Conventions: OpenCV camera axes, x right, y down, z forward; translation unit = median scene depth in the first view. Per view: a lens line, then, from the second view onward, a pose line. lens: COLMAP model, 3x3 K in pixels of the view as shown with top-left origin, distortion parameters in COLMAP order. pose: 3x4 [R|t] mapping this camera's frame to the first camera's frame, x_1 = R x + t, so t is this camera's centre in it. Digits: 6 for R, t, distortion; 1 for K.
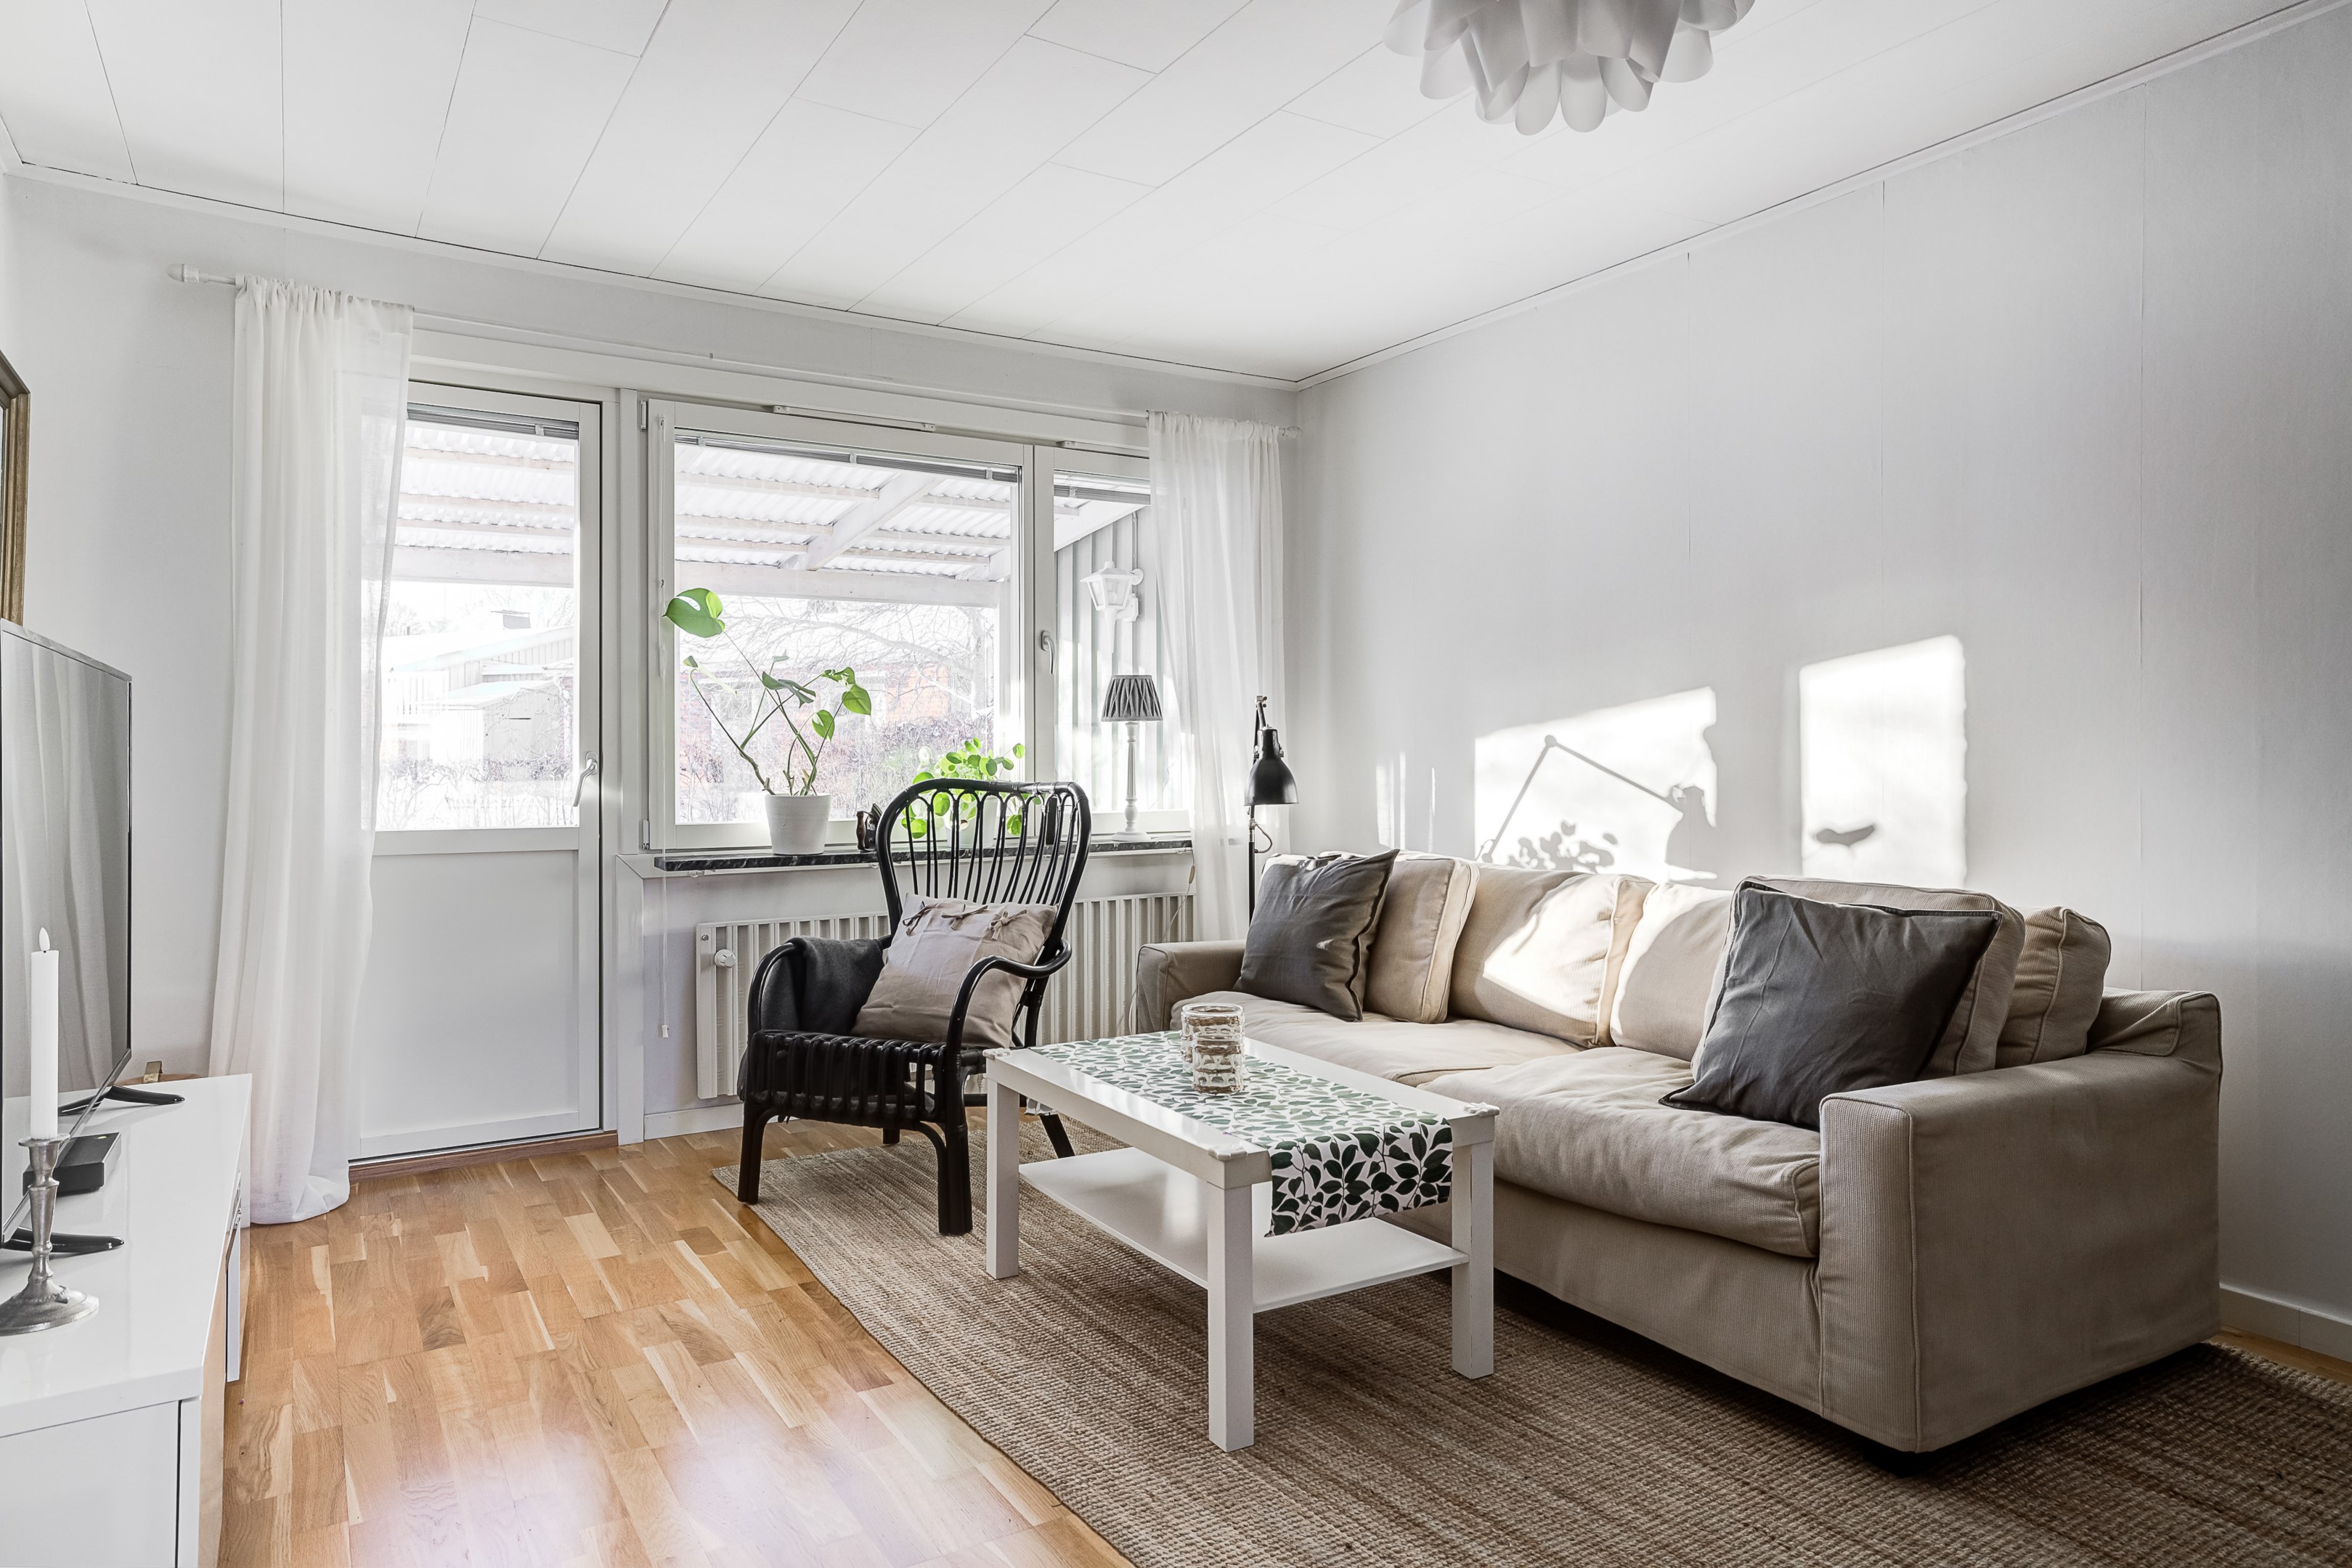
lens RADIAL K [[1458.8, 0, 1172.4], [0, 1458.8, 761.9], [0, 0, 1]] dist [0.008796, 0.014007]
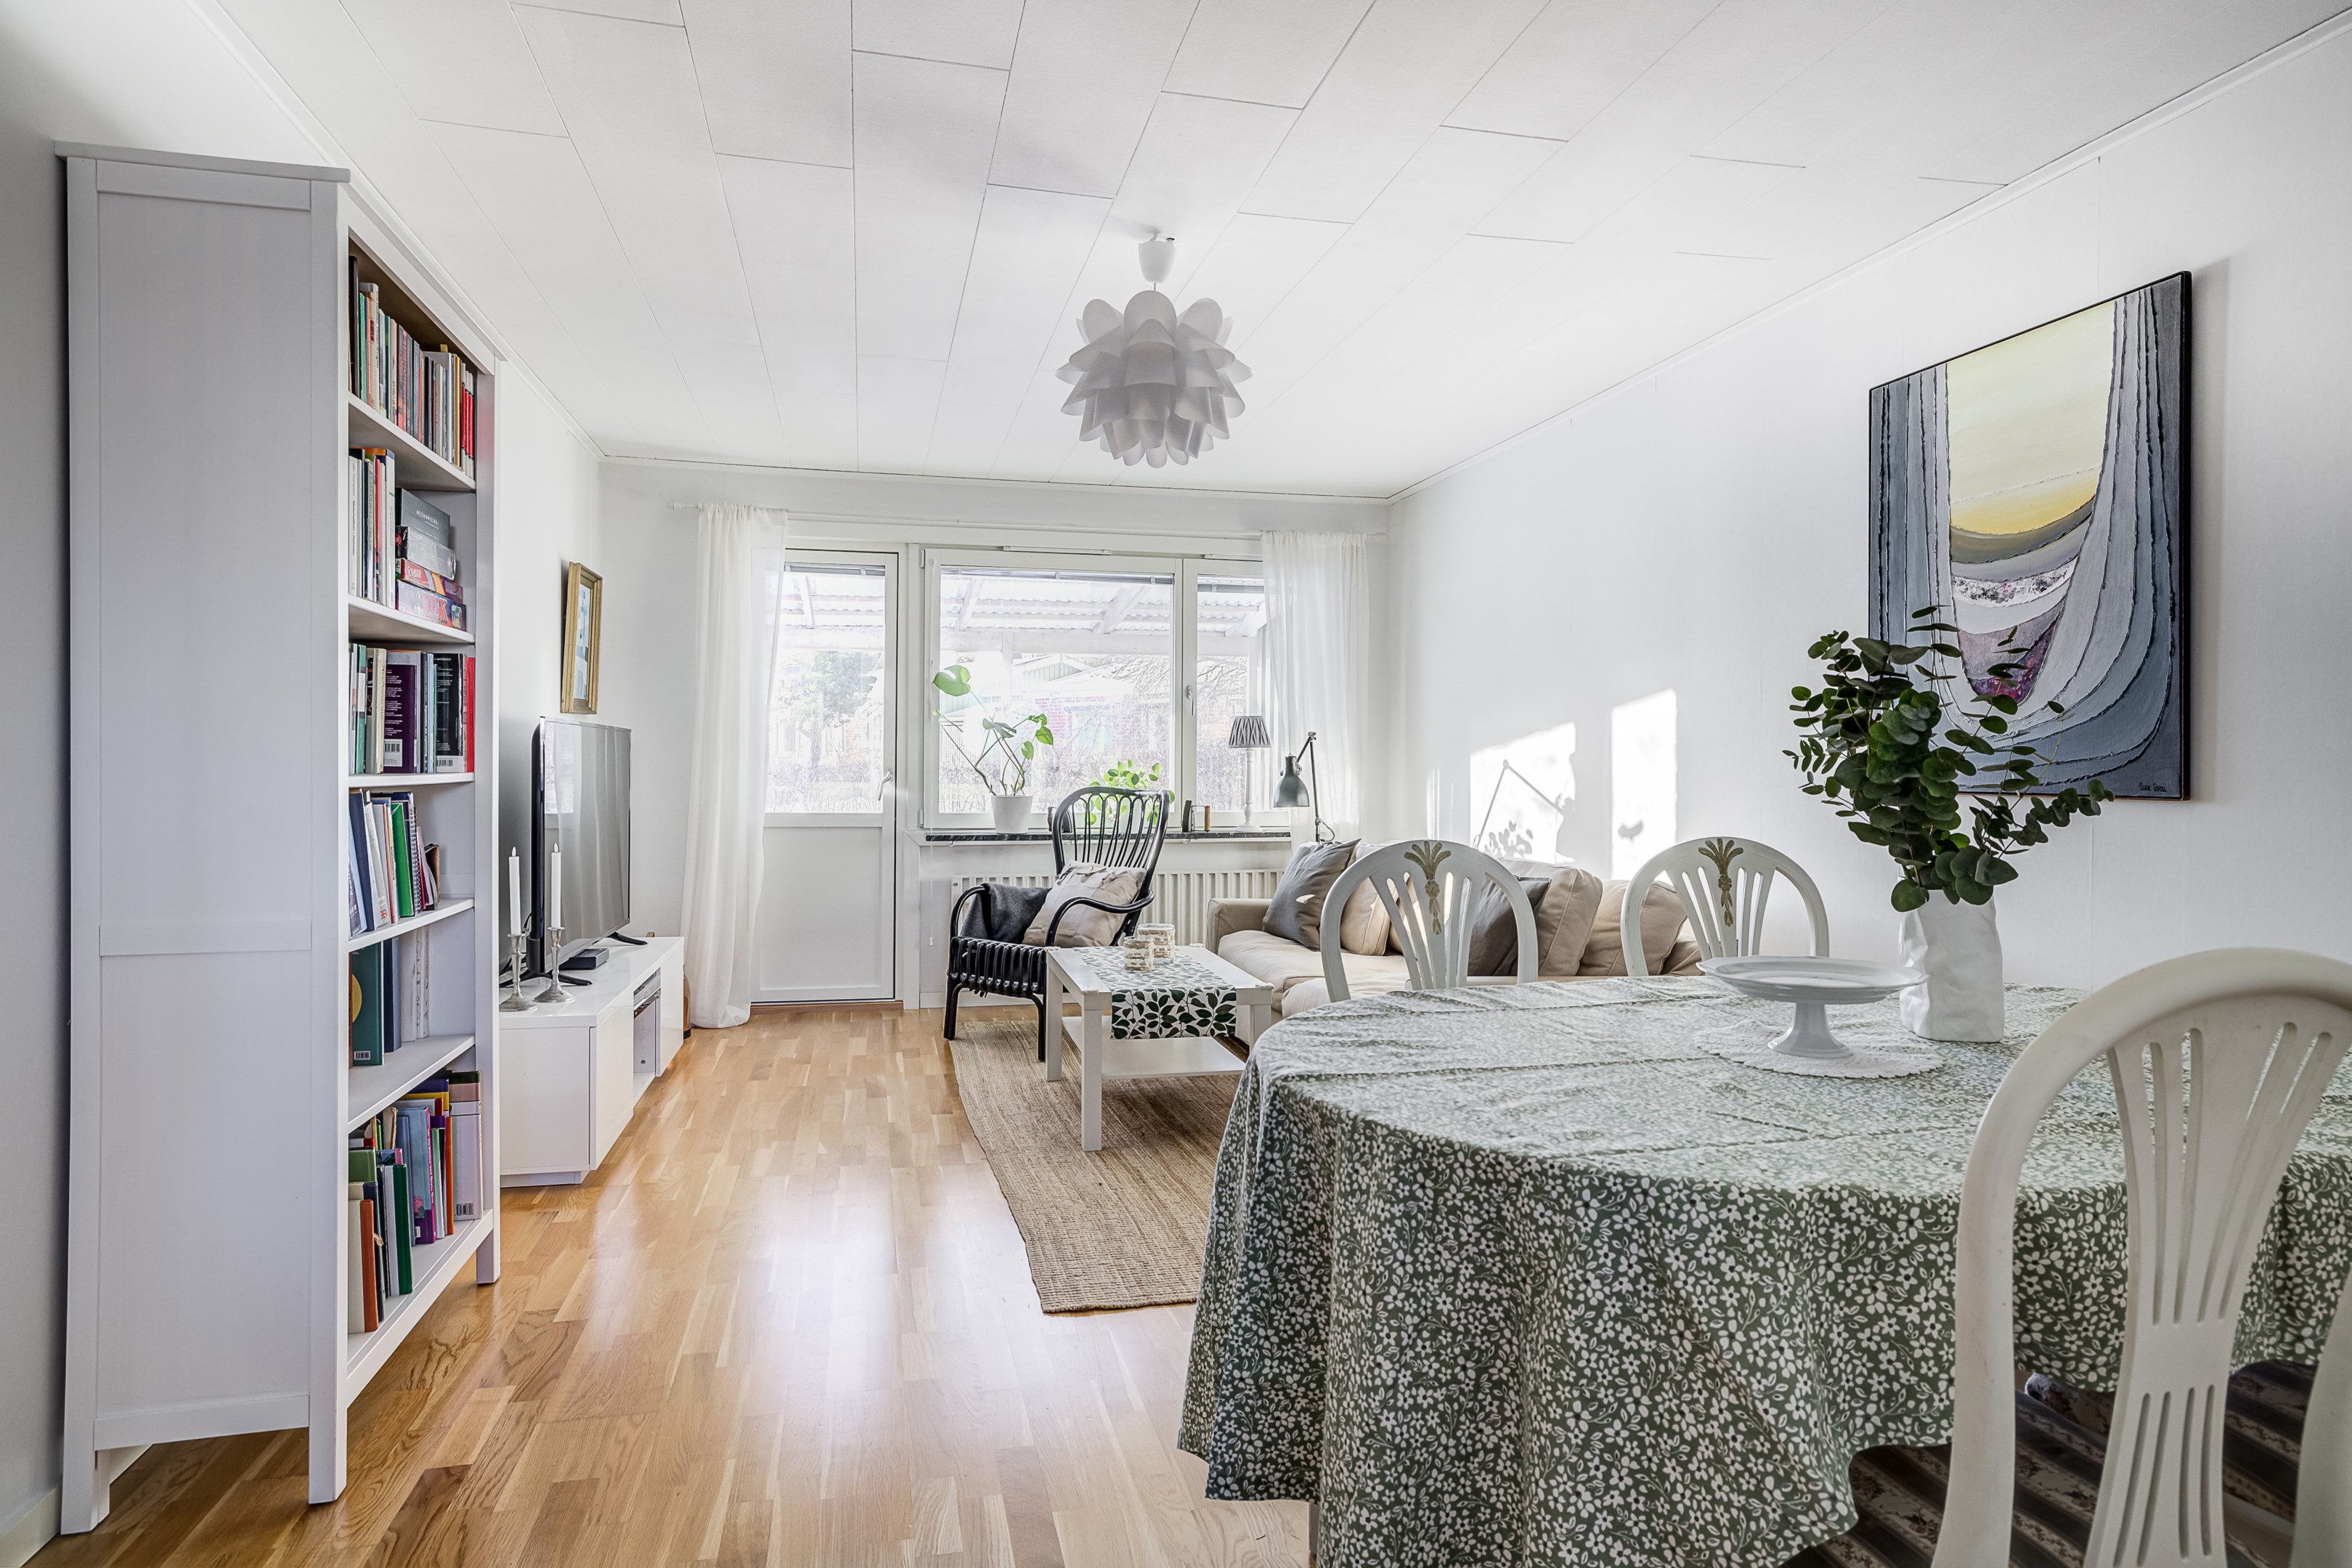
lens RADIAL K [[1328.5, 0, 1174.4], [0, 1328.5, 773.7], [0, 0, 1]] dist [-0.001980, 0.000723]
pose [[0.950357, 0.008569, -0.311045, 0.371933], [-0.007474, 0.999961, 0.004714, -0.009413], [0.311073, -0.002155, 0.950384, -0.316643]]
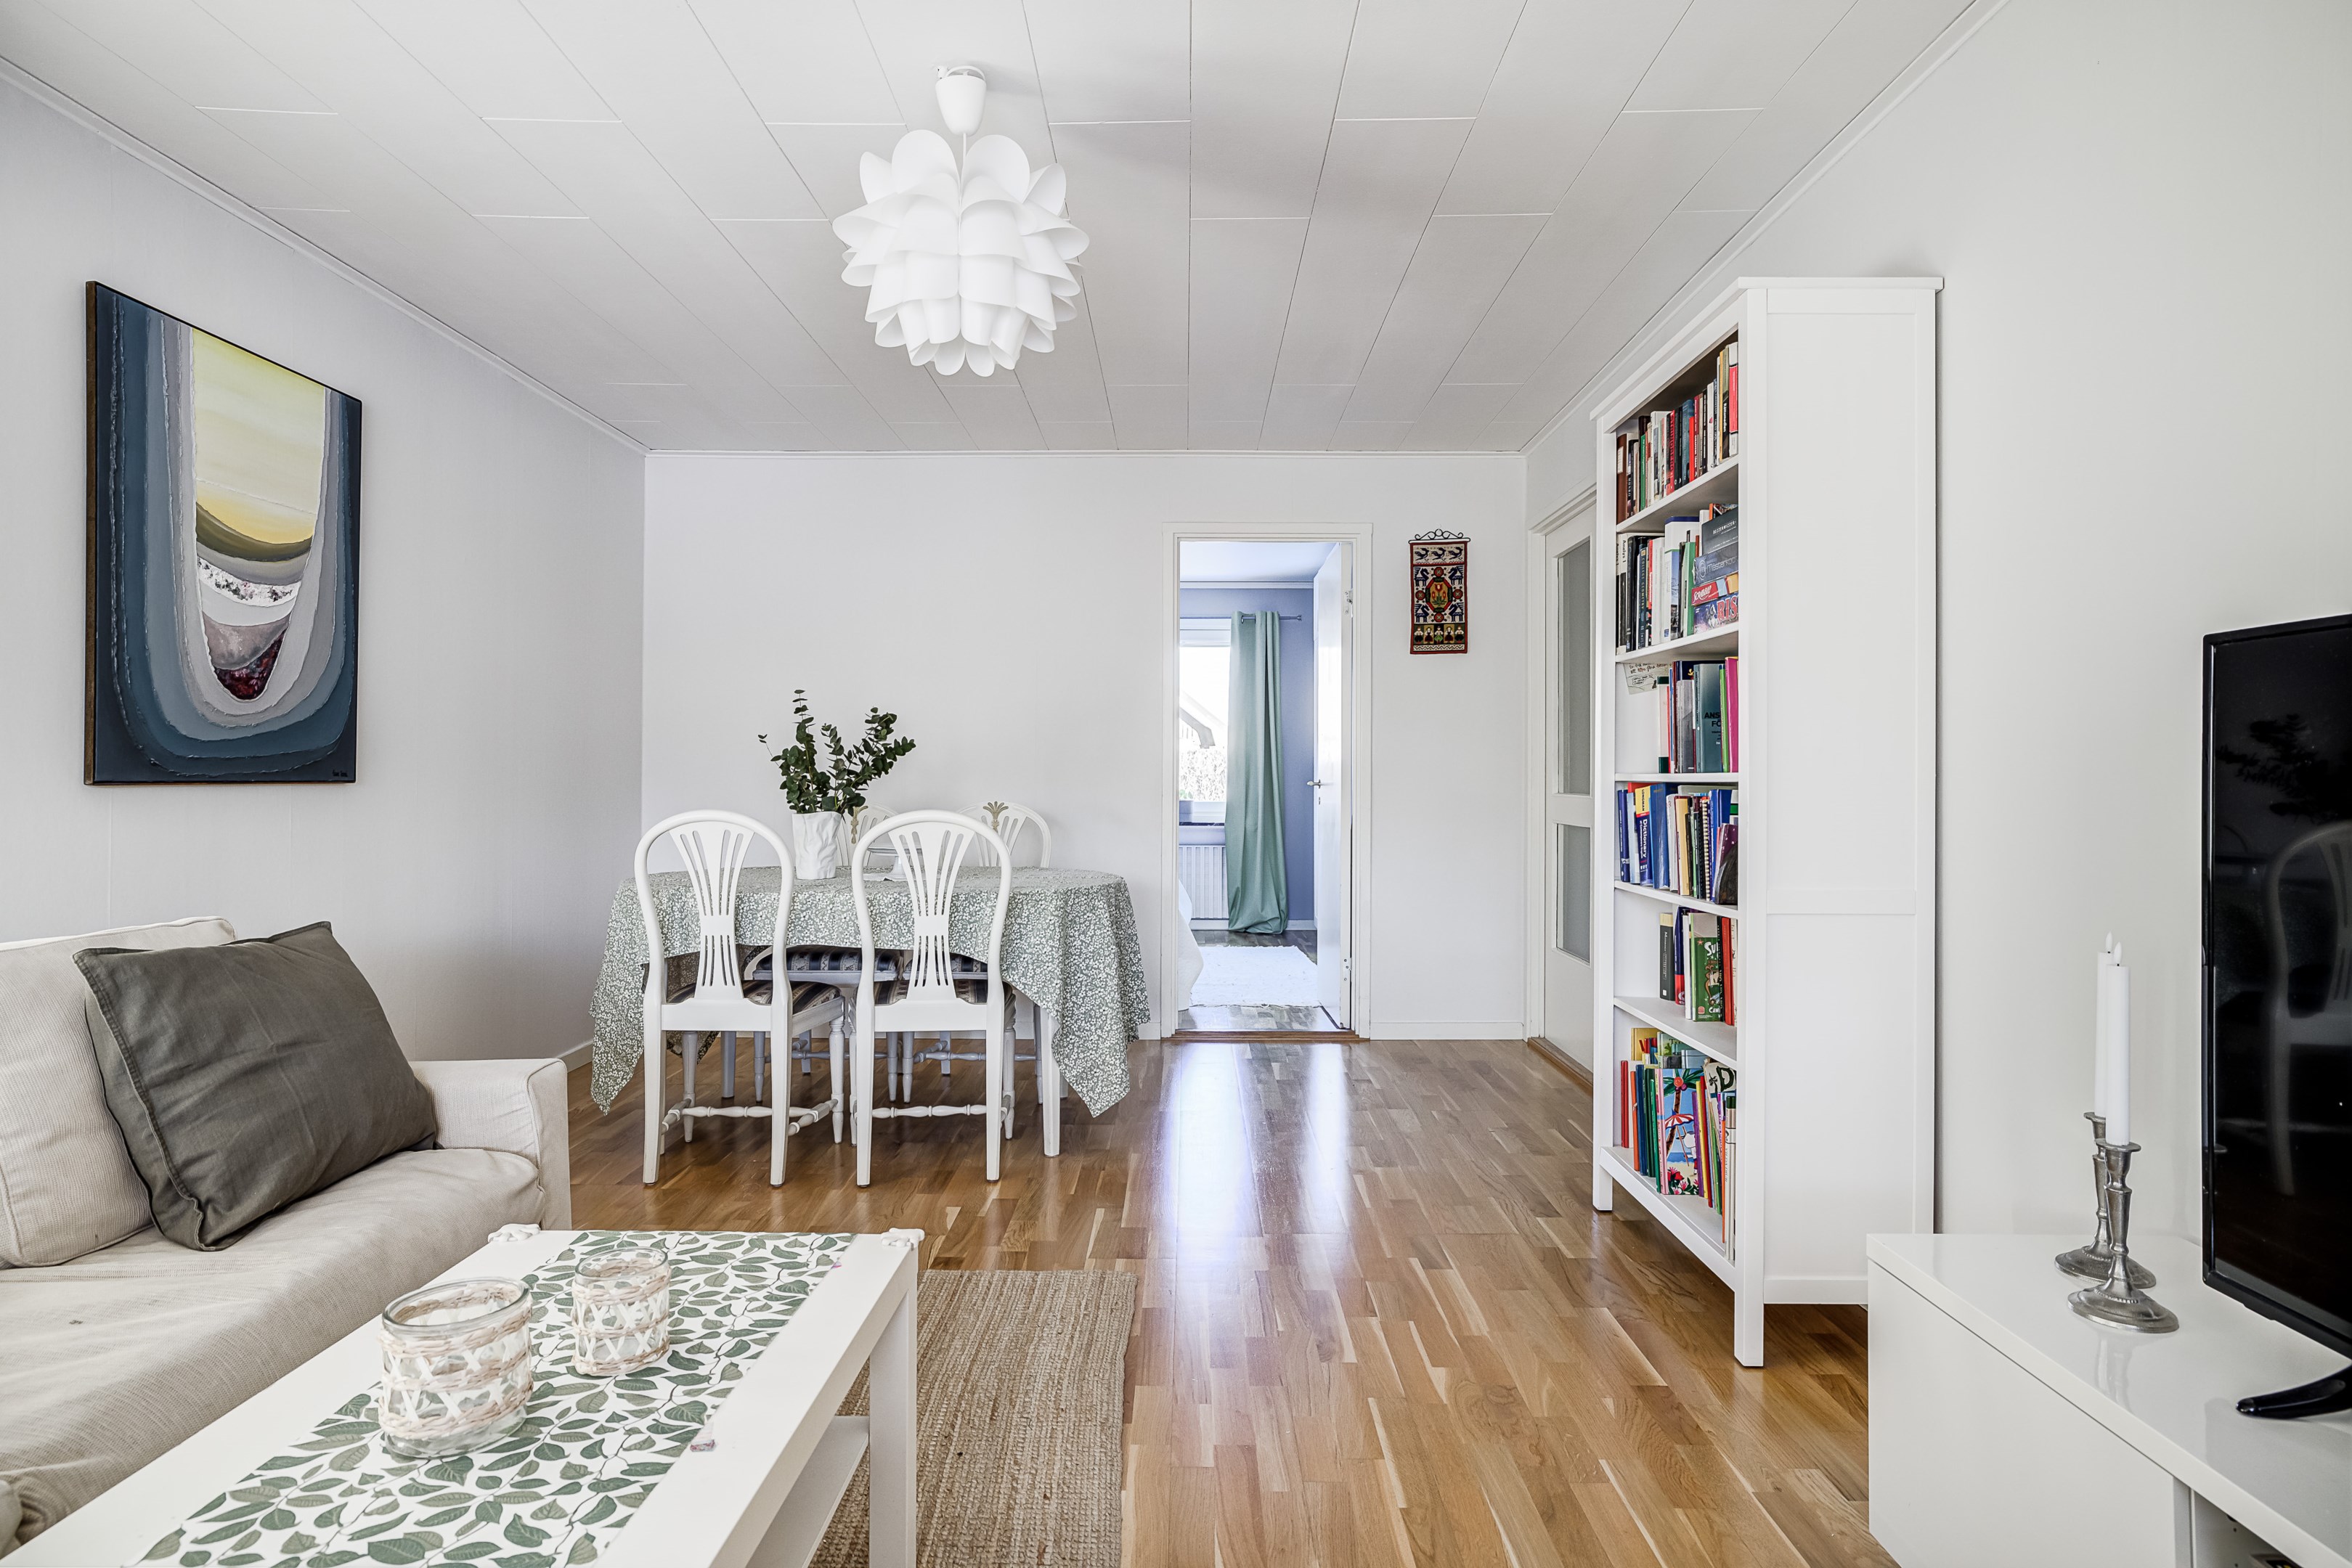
lens RADIAL K [[1328.5, 0, 1178.4], [0, 1328.5, 786.4], [0, 0, 1]] dist [-0.001980, 0.000723]
pose [[-0.851240, -0.006471, 0.524737, -0.291921], [-0.000984, 0.999942, 0.010735, -0.004689], [-0.524776, 0.008621, -0.851196, 0.901638]]
